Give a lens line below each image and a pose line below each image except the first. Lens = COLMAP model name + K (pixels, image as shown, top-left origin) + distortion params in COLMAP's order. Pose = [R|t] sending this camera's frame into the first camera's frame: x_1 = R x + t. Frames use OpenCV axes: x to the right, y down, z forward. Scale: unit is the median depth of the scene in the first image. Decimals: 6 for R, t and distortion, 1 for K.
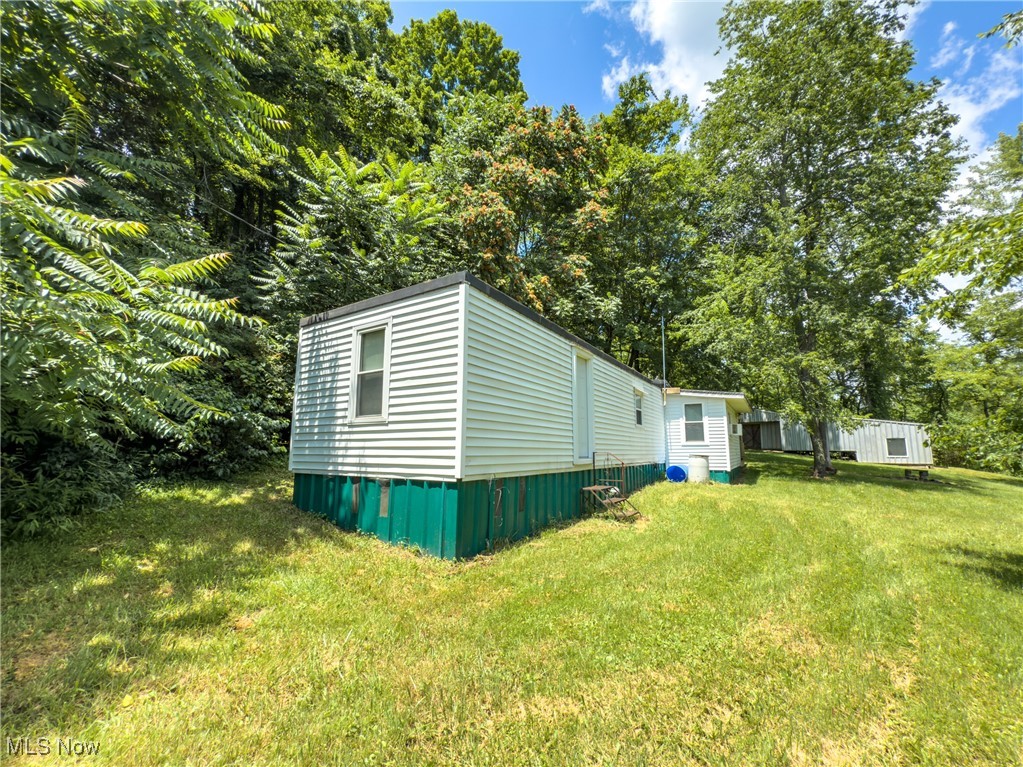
lens RADIAL K [[412.5, 0, 520.2], [0, 412.5, 388.5], [0, 0, 1]] dist [0.003499, 0.000220]
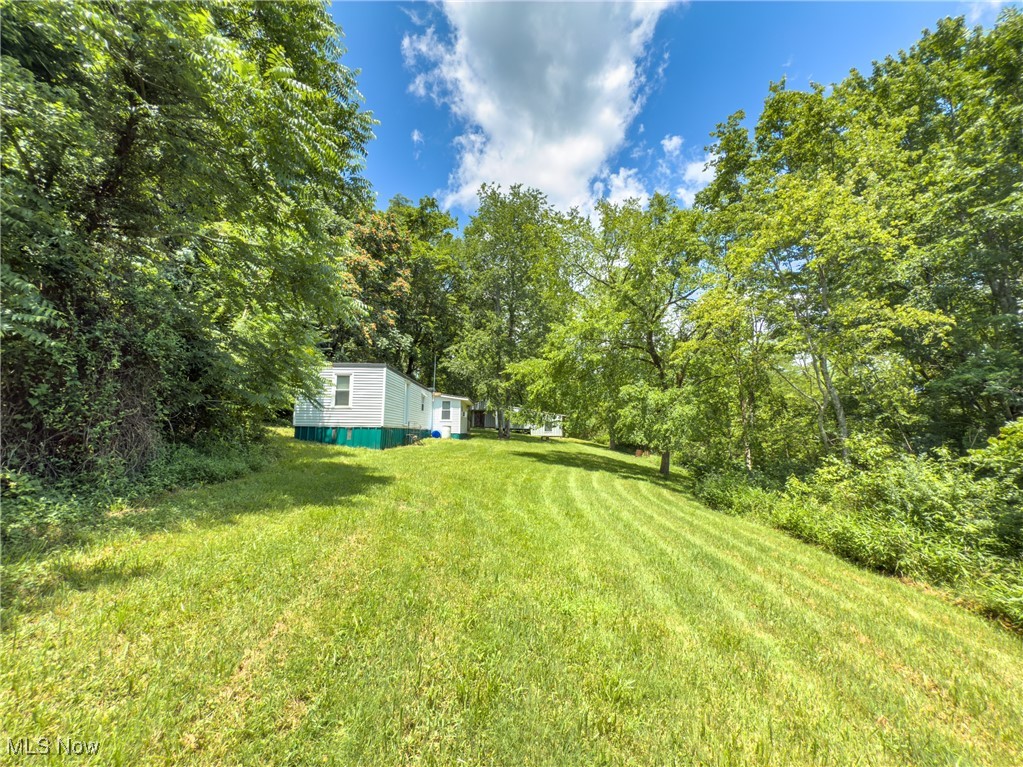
lens RADIAL K [[412.5, 0, 514.7], [0, 412.5, 388.6], [0, 0, 1]] dist [0.003499, 0.000220]
pose [[0.840560, 0.065516, 0.537742, -0.396042], [-0.089283, 0.995839, 0.018232, -0.091963], [-0.534310, -0.063337, 0.842912, -0.892717]]
